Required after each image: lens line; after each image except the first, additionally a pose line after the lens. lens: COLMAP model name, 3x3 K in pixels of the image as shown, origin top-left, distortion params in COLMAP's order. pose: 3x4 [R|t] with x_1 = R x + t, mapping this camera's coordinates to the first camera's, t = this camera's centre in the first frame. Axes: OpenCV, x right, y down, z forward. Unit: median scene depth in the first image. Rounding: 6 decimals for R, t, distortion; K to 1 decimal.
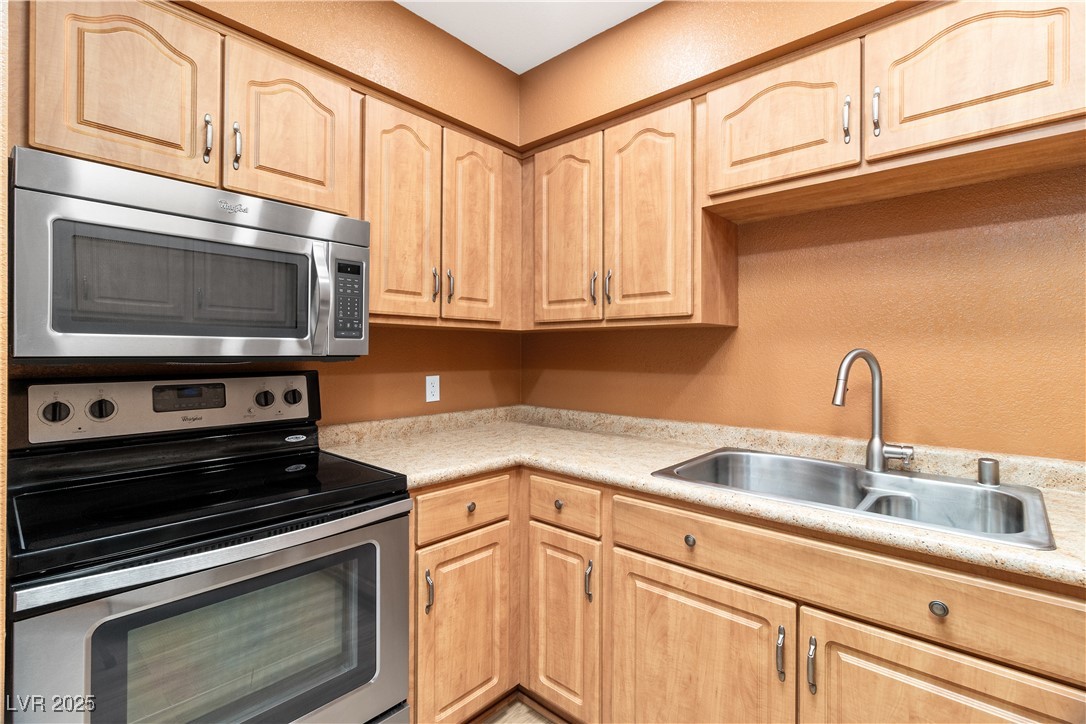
lens RADIAL K [[506.2, 0, 543.9], [0, 506.2, 350.9], [0, 0, 1]] dist [0.000544, 0.000300]
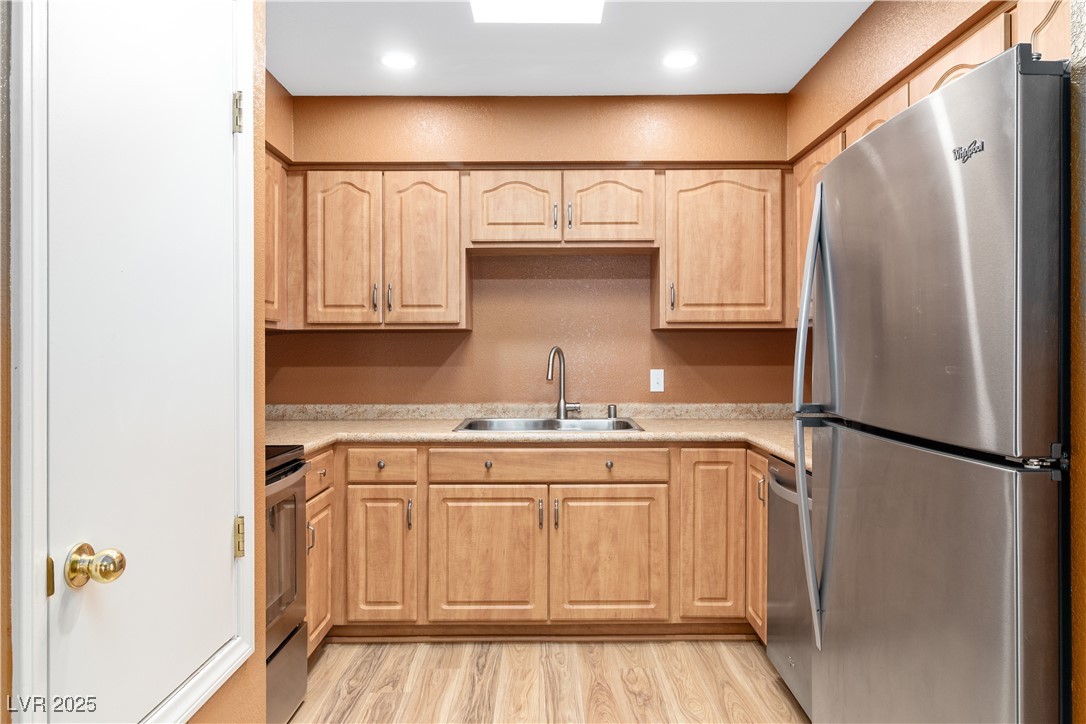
lens RADIAL K [[719.0, 0, 545.1], [0, 719.0, 344.7], [0, 0, 1]] dist [0.003050, 0.000344]
pose [[0.741946, 0.001361, 0.670459, -0.943917], [0.003891, 0.999972, -0.006336, 0.004064], [-0.670449, 0.007310, 0.741920, -0.702935]]
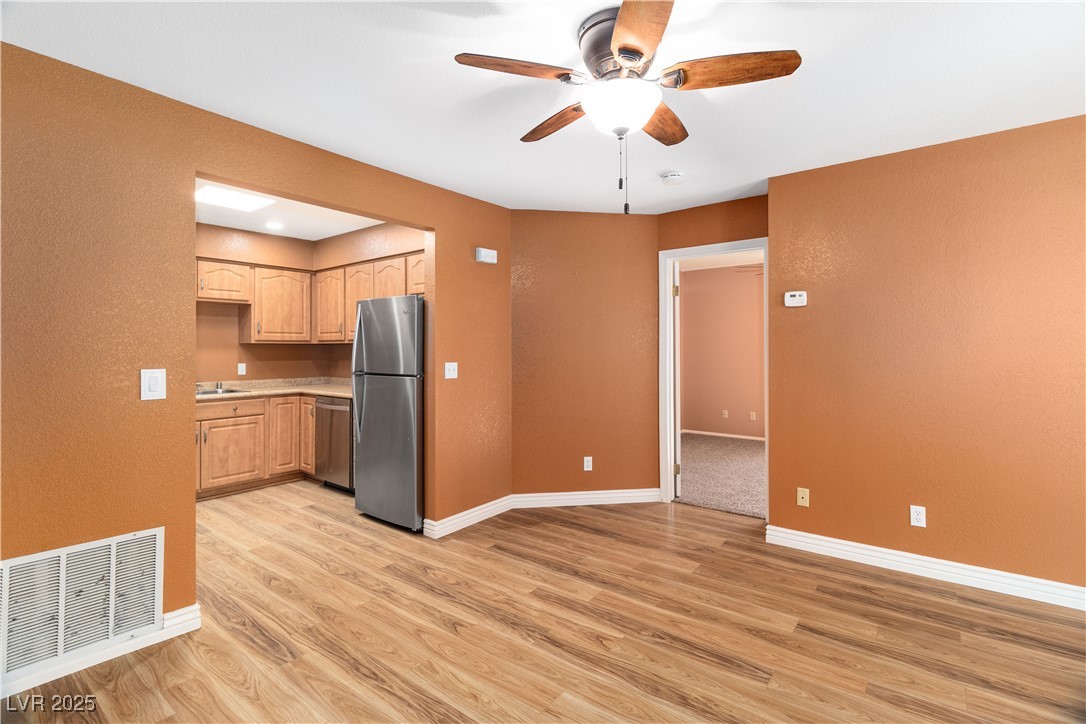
lens RADIAL K [[505.8, 0, 549.9], [0, 505.8, 346.0], [0, 0, 1]] dist [0.000059, -0.000399]
pose [[-0.077414, 0.007068, 0.996974, -2.507063], [0.004531, 0.999967, -0.006738, -0.010328], [-0.996989, 0.003995, -0.077444, -0.933372]]
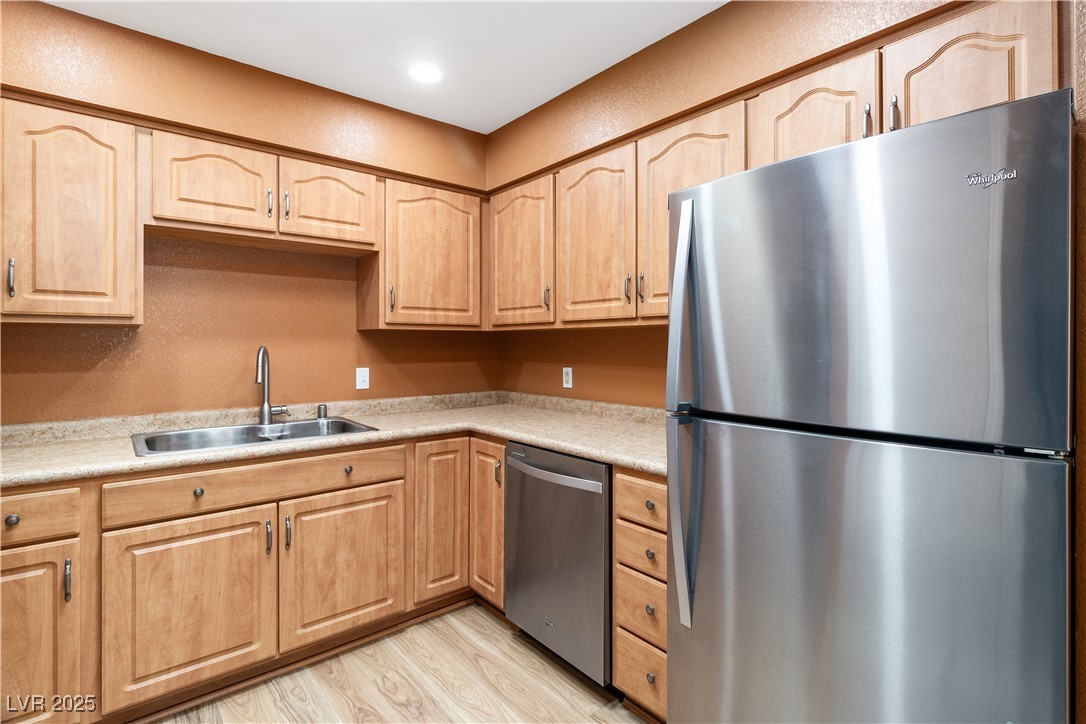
lens RADIAL K [[524.0, 0, 549.6], [0, 524.0, 342.6], [0, 0, 1]] dist [-0.001869, -0.002079]
pose [[0.129974, 0.002568, 0.991514, -0.796471], [0.002683, 0.999992, -0.002942, -0.008161], [-0.991514, 0.003043, 0.129966, -0.073819]]
